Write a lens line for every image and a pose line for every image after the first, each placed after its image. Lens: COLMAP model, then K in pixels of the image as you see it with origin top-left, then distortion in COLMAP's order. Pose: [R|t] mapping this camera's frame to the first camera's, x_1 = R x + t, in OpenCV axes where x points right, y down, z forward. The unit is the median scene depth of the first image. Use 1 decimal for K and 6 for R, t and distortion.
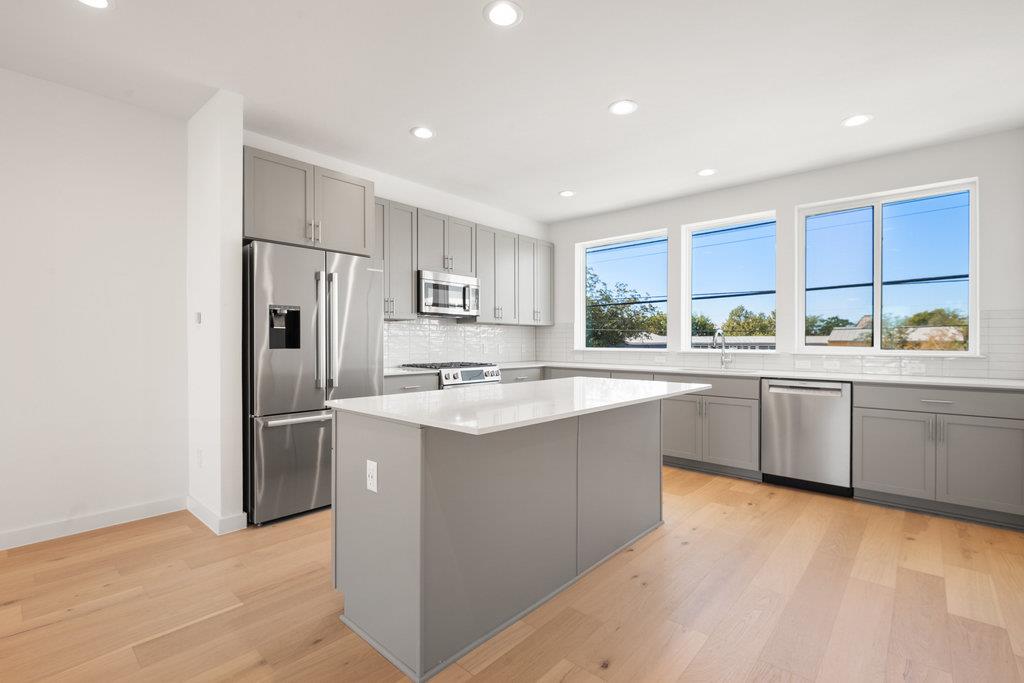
lens RADIAL K [[464.7, 0, 512.3], [0, 464.7, 343.1], [0, 0, 1]] dist [-0.016641, -0.000782]
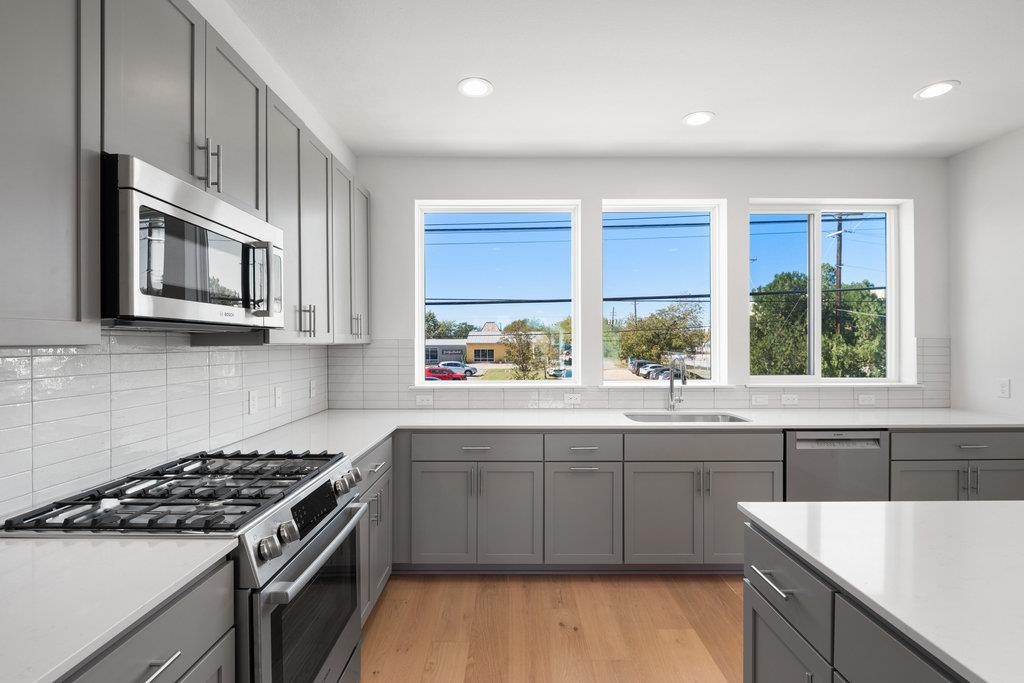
lens RADIAL K [[464.7, 0, 511.5], [0, 464.7, 346.7], [0, 0, 1]] dist [-0.016641, -0.000782]
pose [[0.741129, -0.008349, 0.671310, -0.196211], [0.004710, 0.999963, 0.007237, -0.047475], [-0.671346, -0.002202, 0.741141, 0.625820]]
